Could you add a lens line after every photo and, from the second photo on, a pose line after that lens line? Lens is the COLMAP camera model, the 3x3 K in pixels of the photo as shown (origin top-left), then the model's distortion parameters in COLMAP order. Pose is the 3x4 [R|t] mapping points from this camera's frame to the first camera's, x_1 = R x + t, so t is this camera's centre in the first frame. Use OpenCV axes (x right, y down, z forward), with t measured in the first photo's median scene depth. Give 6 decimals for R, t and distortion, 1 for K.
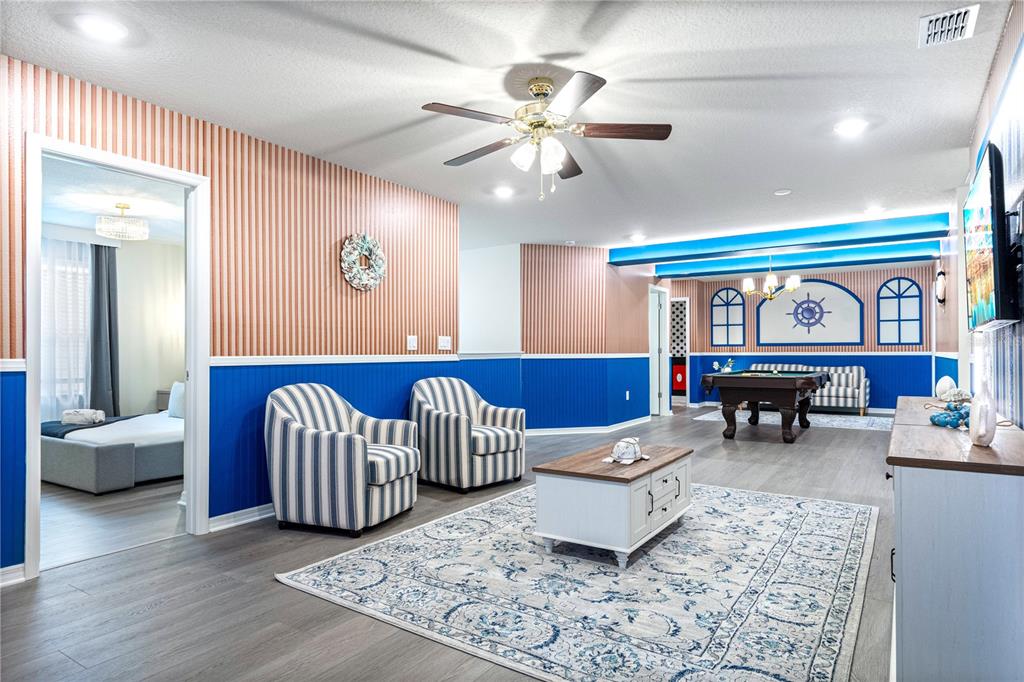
lens RADIAL K [[605.0, 0, 513.8], [0, 605.0, 346.0], [0, 0, 1]] dist [0.005814, 0.000401]
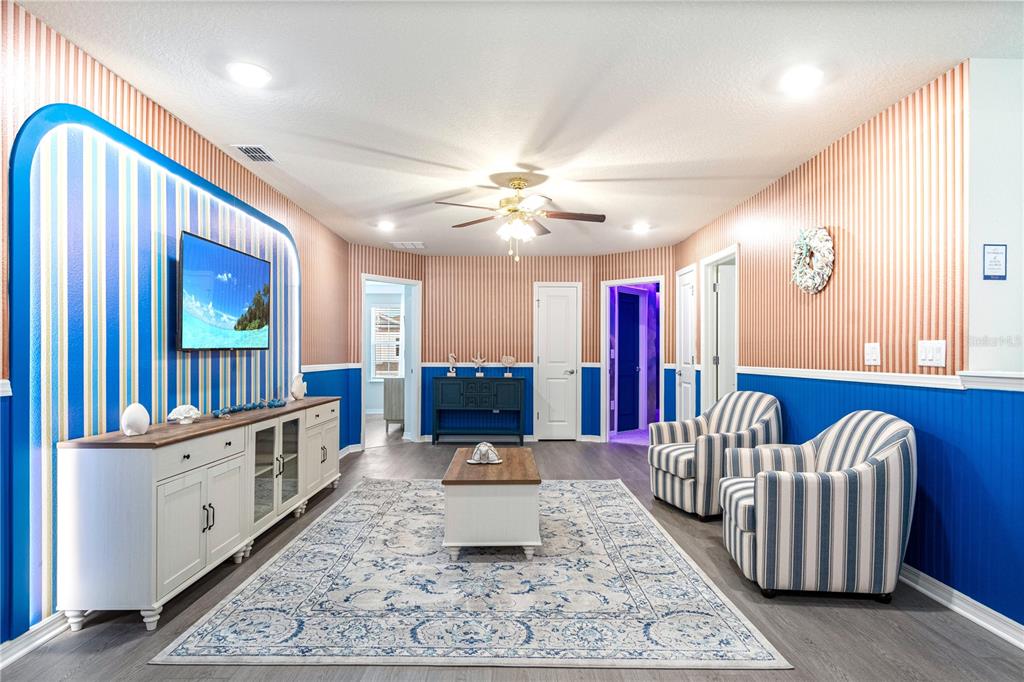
lens RADIAL K [[559.1, 0, 514.9], [0, 559.1, 358.2], [0, 0, 1]] dist [-0.001029, -0.000194]
pose [[-0.829403, 0.003272, -0.558641, 0.665449], [0.005846, 0.999979, -0.002822, -0.002321], [0.558620, -0.005606, -0.829405, 1.746373]]
